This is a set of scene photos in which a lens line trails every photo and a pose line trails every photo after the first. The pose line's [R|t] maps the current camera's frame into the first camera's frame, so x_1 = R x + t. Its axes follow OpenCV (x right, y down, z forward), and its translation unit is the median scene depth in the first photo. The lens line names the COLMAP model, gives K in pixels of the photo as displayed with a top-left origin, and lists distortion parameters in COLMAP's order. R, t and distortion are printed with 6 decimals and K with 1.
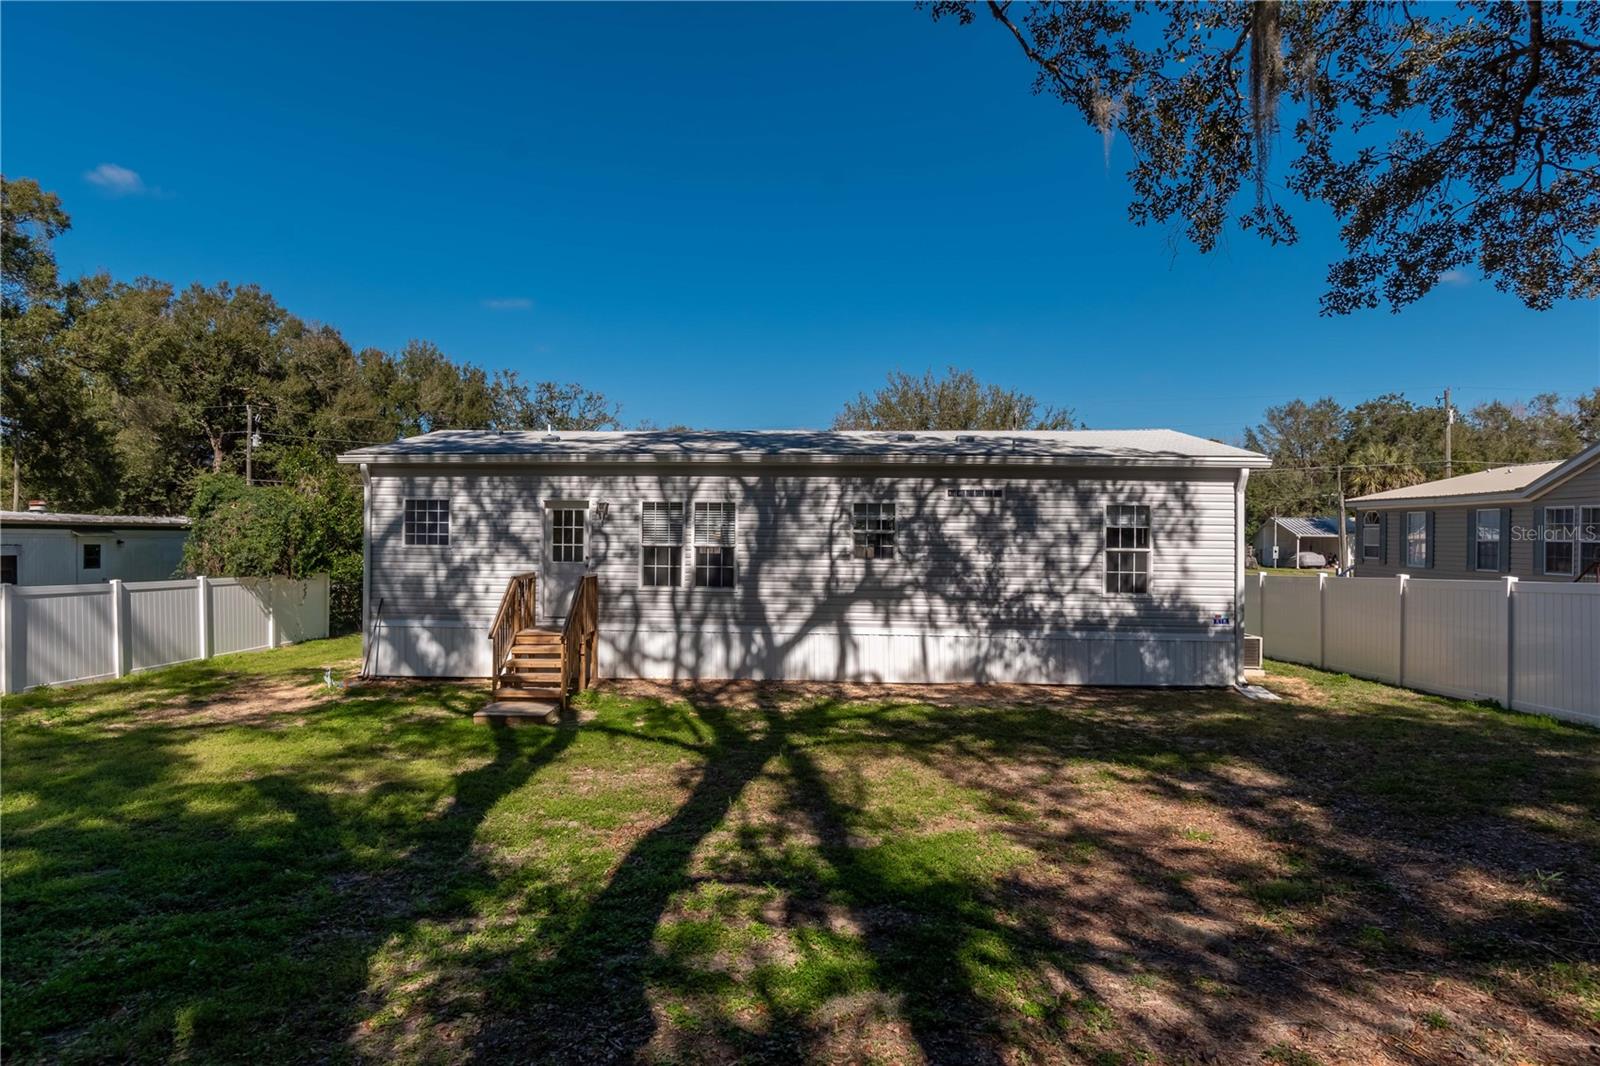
lens RADIAL K [[887.6, 0, 800.0], [0, 887.6, 533.0], [0, 0, 1]] dist [-0.000728, 0.000920]
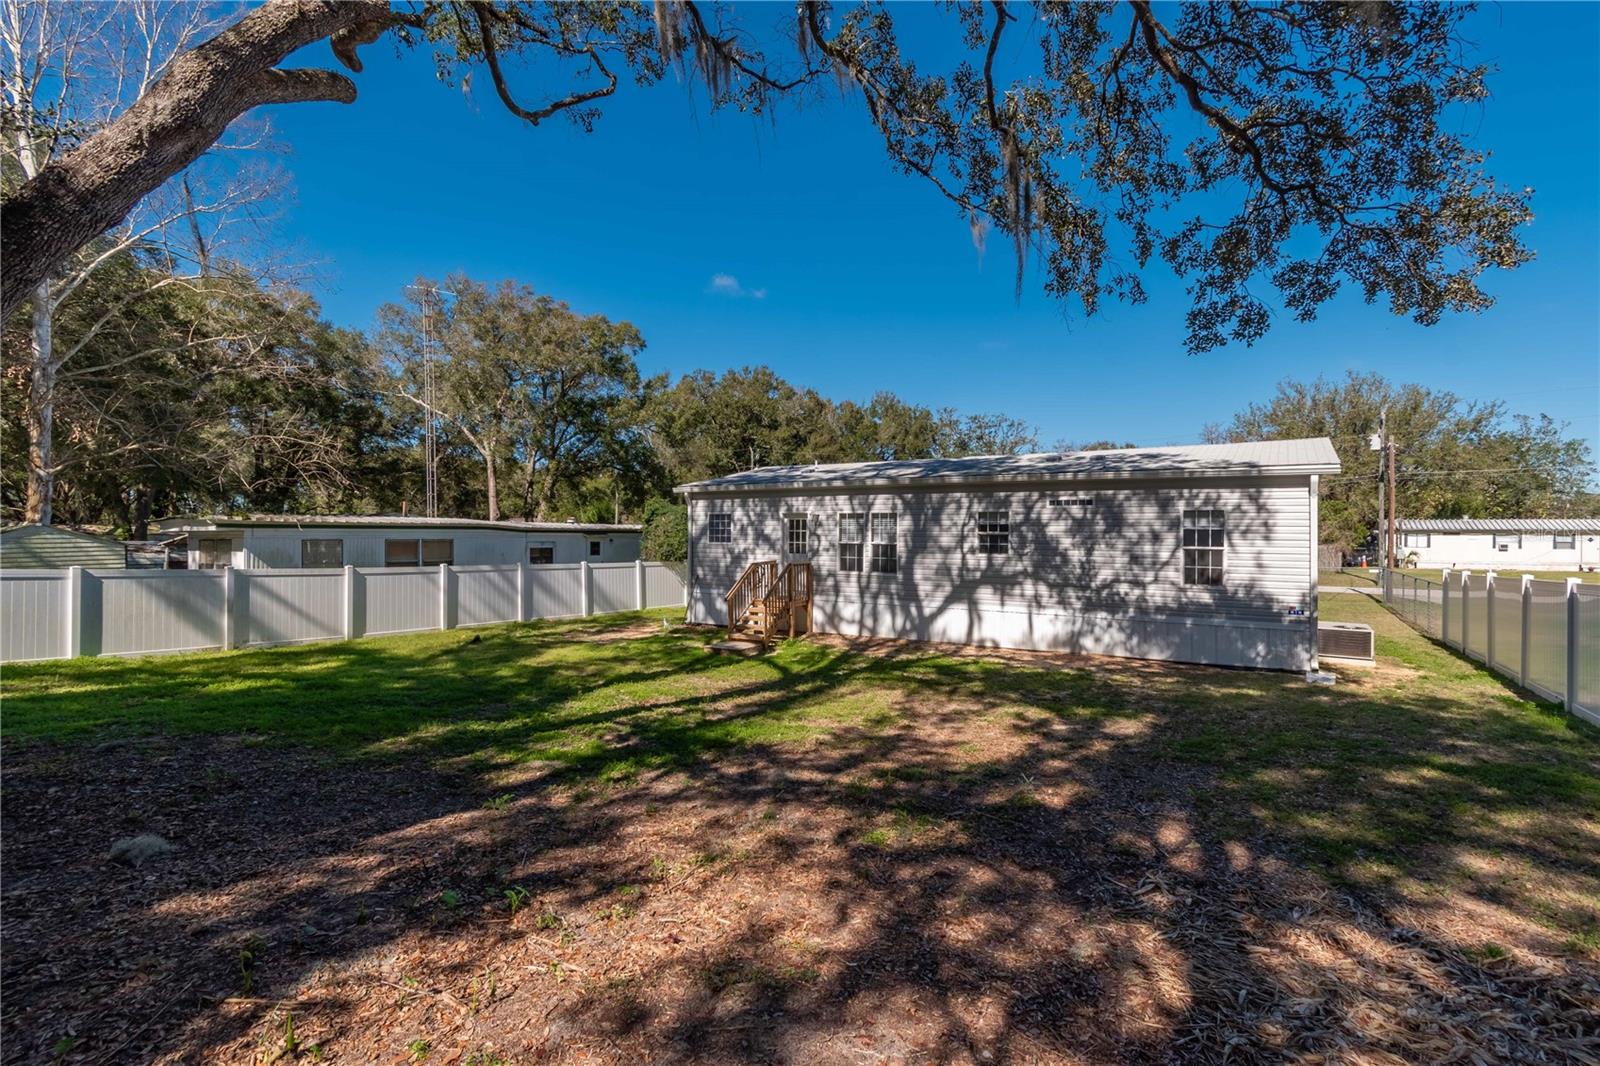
lens RADIAL K [[713.3, 0, 858.8], [0, 713.3, 533.2], [0, 0, 1]] dist [-0.000326, 0.000138]
pose [[0.901847, -0.003833, -0.432038, 0.361850], [0.004335, 0.999991, 0.000178, -0.002128], [0.432033, -0.002034, 0.901855, -0.048080]]
